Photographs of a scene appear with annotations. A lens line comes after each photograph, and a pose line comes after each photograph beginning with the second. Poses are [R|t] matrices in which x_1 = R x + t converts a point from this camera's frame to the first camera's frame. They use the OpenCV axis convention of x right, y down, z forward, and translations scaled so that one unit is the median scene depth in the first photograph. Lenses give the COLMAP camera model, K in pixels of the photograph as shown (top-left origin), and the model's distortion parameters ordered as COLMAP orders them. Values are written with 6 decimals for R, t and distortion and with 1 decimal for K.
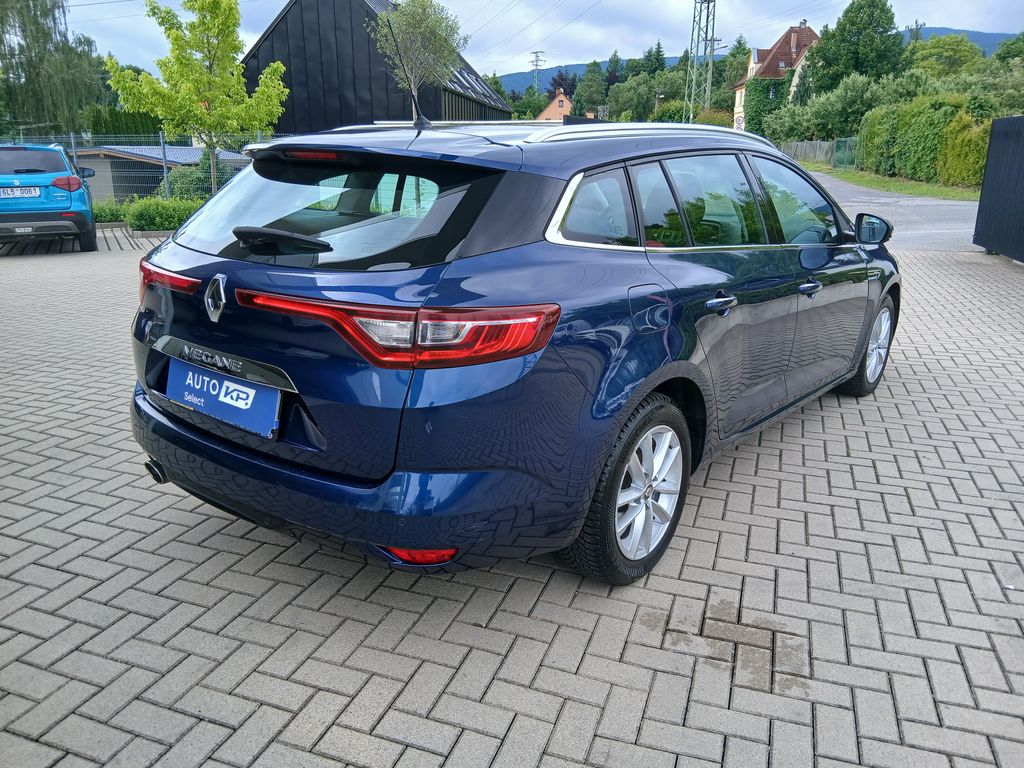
lens RADIAL K [[774.4, 0, 512.5], [0, 774.4, 339.5], [0, 0, 1]] dist [-0.046585, -0.001866]
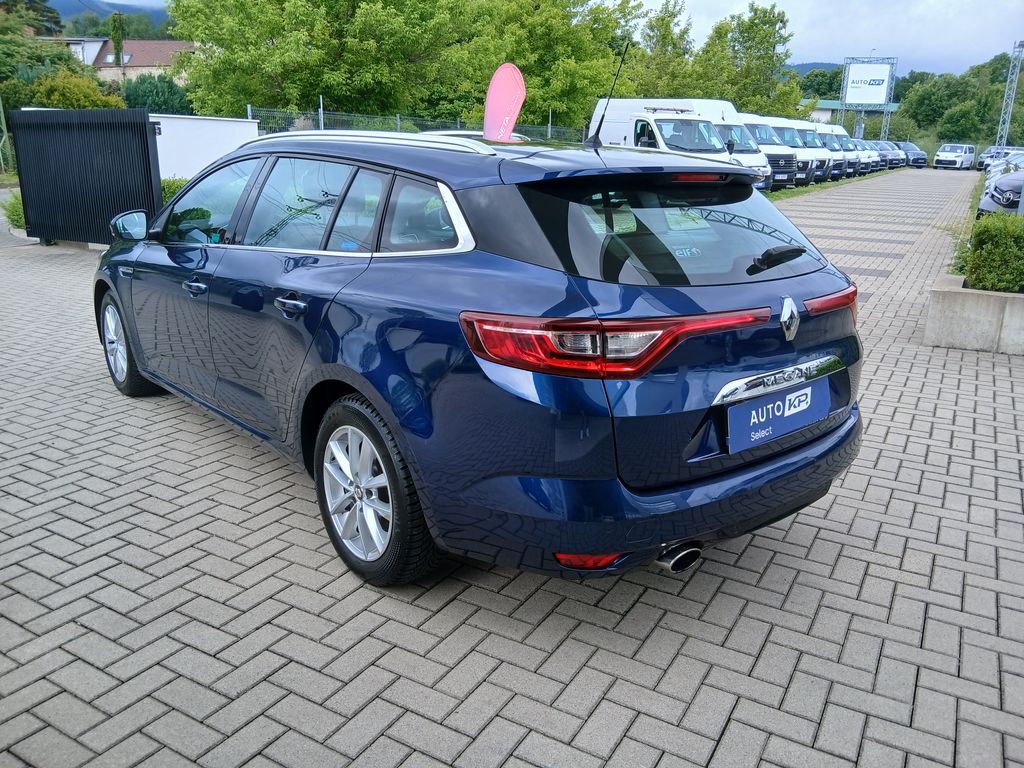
lens RADIAL K [[795.3, 0, 512.0], [0, 795.3, 384.0], [0, 0, 1]] dist [0.133234, -0.237498]
pose [[0.183130, -0.254206, 0.949654, -1.403815], [0.191179, 0.956757, 0.219240, -0.260239], [-0.964320, 0.141404, 0.223810, 1.047859]]
